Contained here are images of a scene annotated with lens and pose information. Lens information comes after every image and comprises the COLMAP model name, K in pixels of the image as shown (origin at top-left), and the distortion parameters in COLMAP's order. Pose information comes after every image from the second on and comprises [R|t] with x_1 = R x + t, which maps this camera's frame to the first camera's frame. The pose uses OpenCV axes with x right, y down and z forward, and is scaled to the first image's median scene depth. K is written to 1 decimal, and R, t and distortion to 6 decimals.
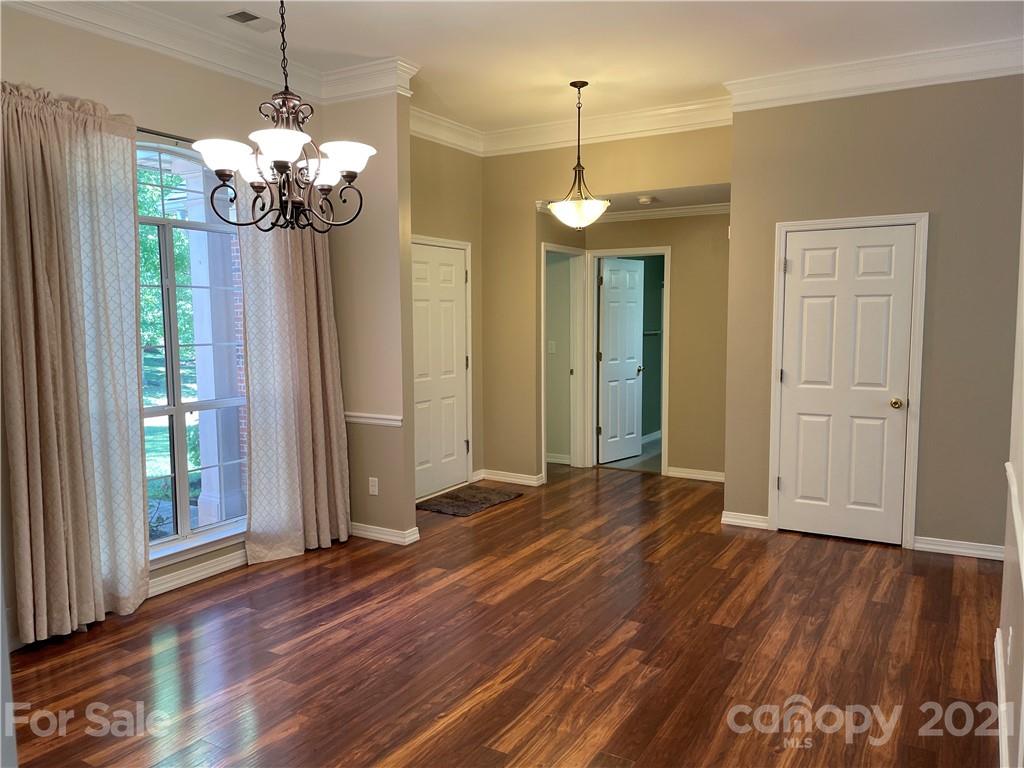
lens RADIAL K [[772.1, 0, 513.9], [0, 772.1, 386.5], [0, 0, 1]] dist [0.098392, -0.128817]
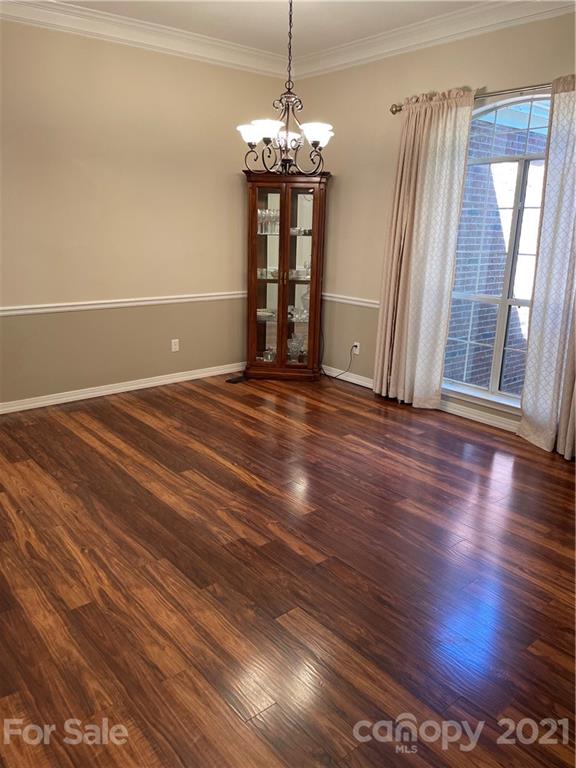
lens RADIAL K [[579.1, 0, 291.1], [0, 579.1, 381.5], [0, 0, 1]] dist [0.098392, -0.128817]
pose [[-0.343135, 0.243397, -0.907202, 0.828039], [-0.108841, 0.949033, 0.295788, -0.125435], [0.932959, 0.200236, -0.299155, 1.223828]]
